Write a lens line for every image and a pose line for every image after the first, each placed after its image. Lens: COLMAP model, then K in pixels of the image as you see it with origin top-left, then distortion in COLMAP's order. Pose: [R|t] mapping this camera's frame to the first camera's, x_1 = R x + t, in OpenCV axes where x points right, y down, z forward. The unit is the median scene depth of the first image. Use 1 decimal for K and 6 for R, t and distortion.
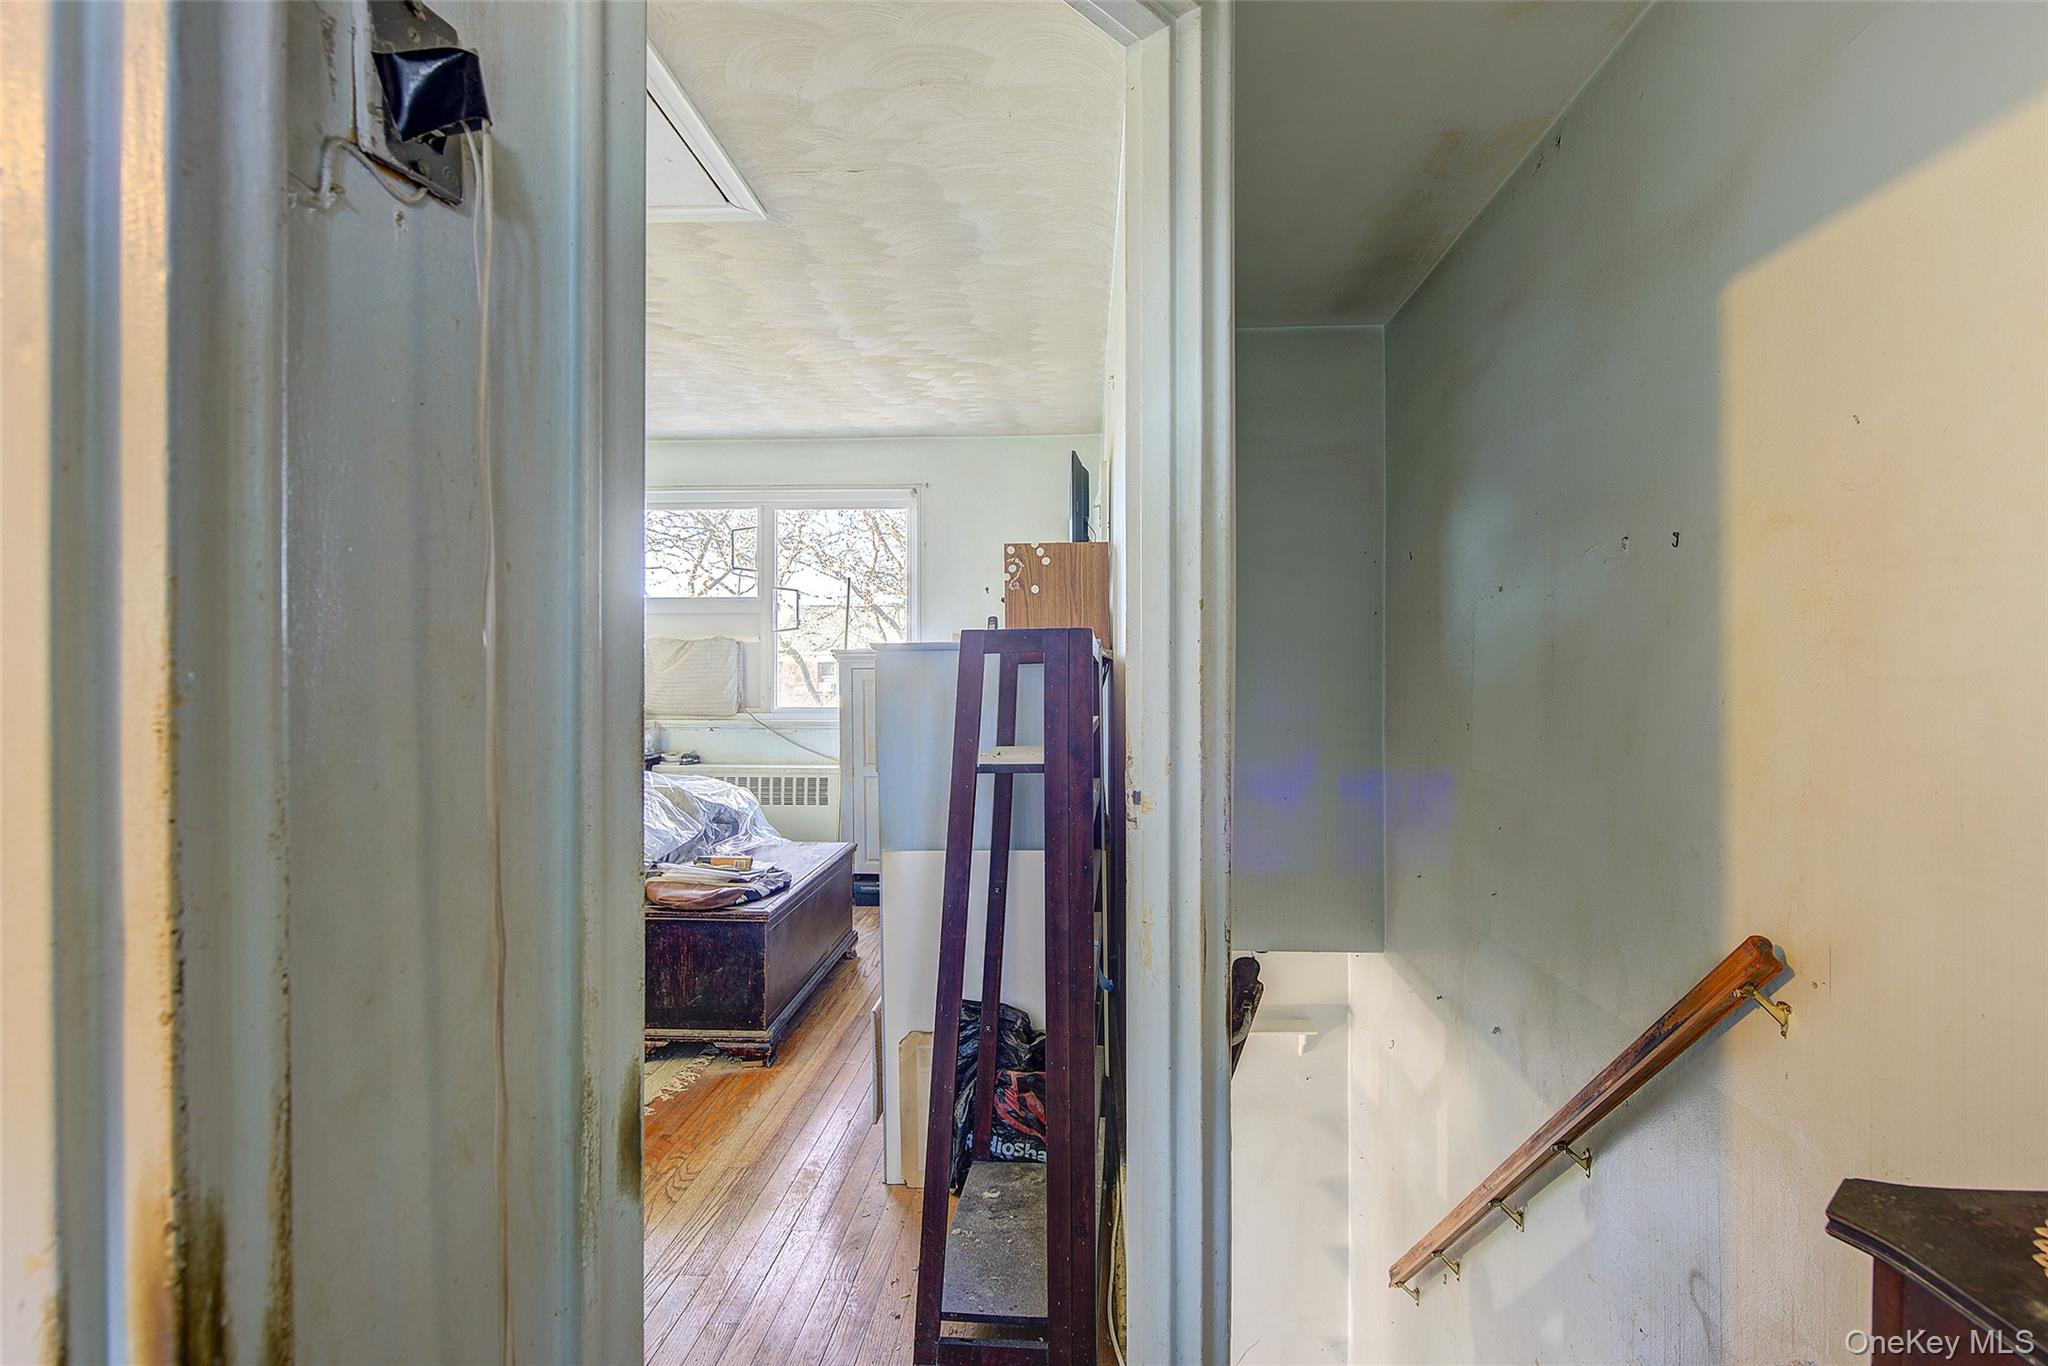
lens RADIAL K [[1044.6, 0, 1031.4], [0, 1044.6, 689.4], [0, 0, 1]] dist [-0.000226, -0.000078]
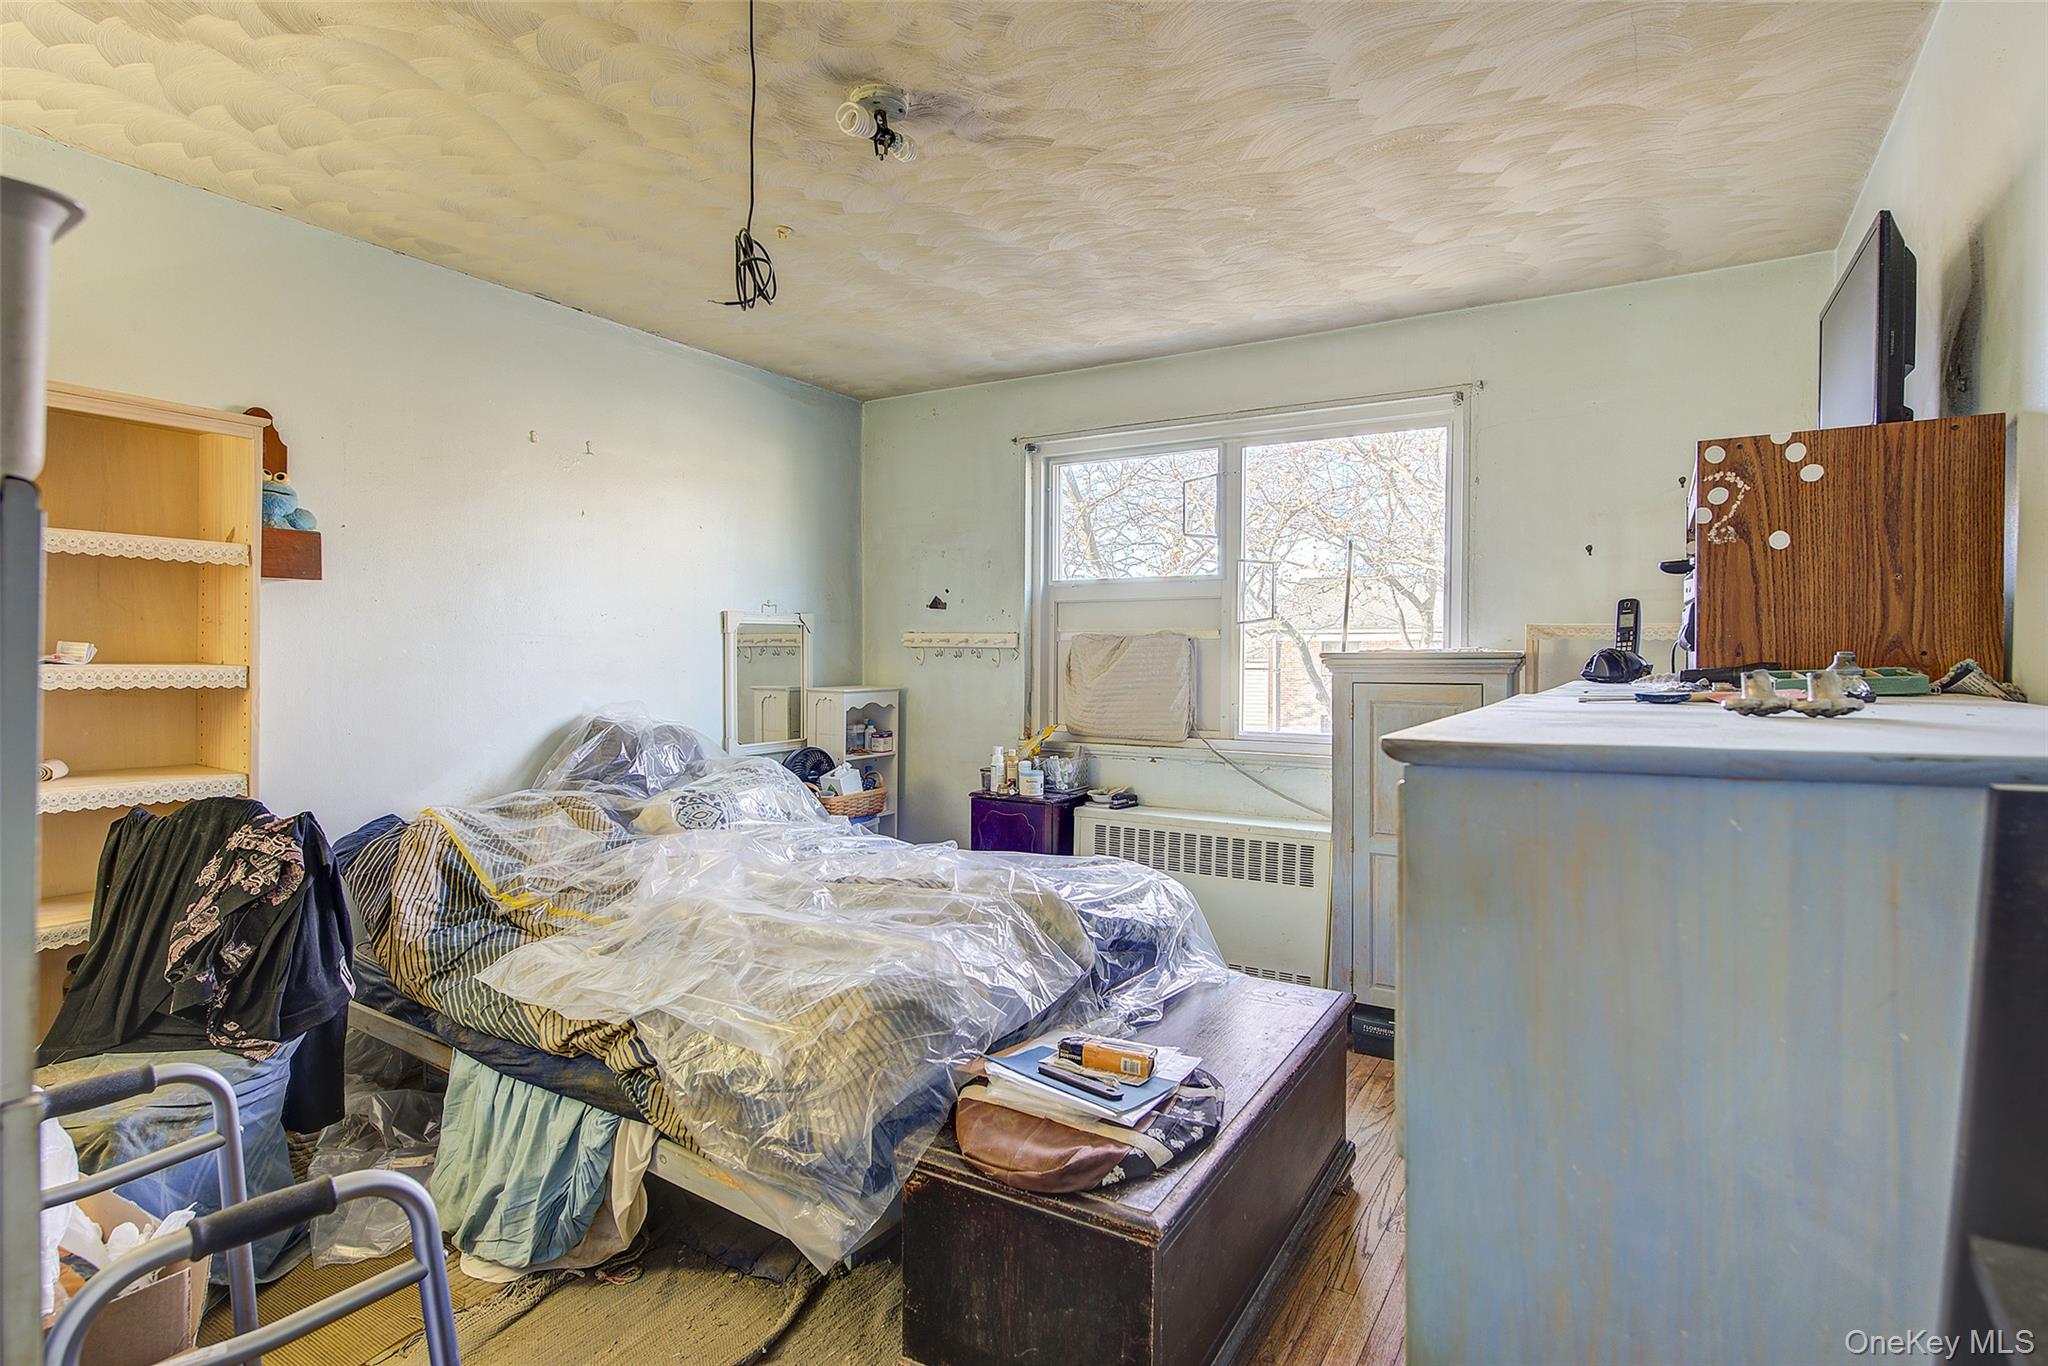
lens RADIAL K [[1059.9, 0, 1027.9], [0, 1059.9, 683.9], [0, 0, 1]] dist [0.000836, -0.001123]
pose [[0.889039, 0.013387, -0.457637, -0.058435], [-0.004612, 0.999784, 0.020287, -0.035291], [0.457809, -0.015926, 0.888908, 0.376267]]
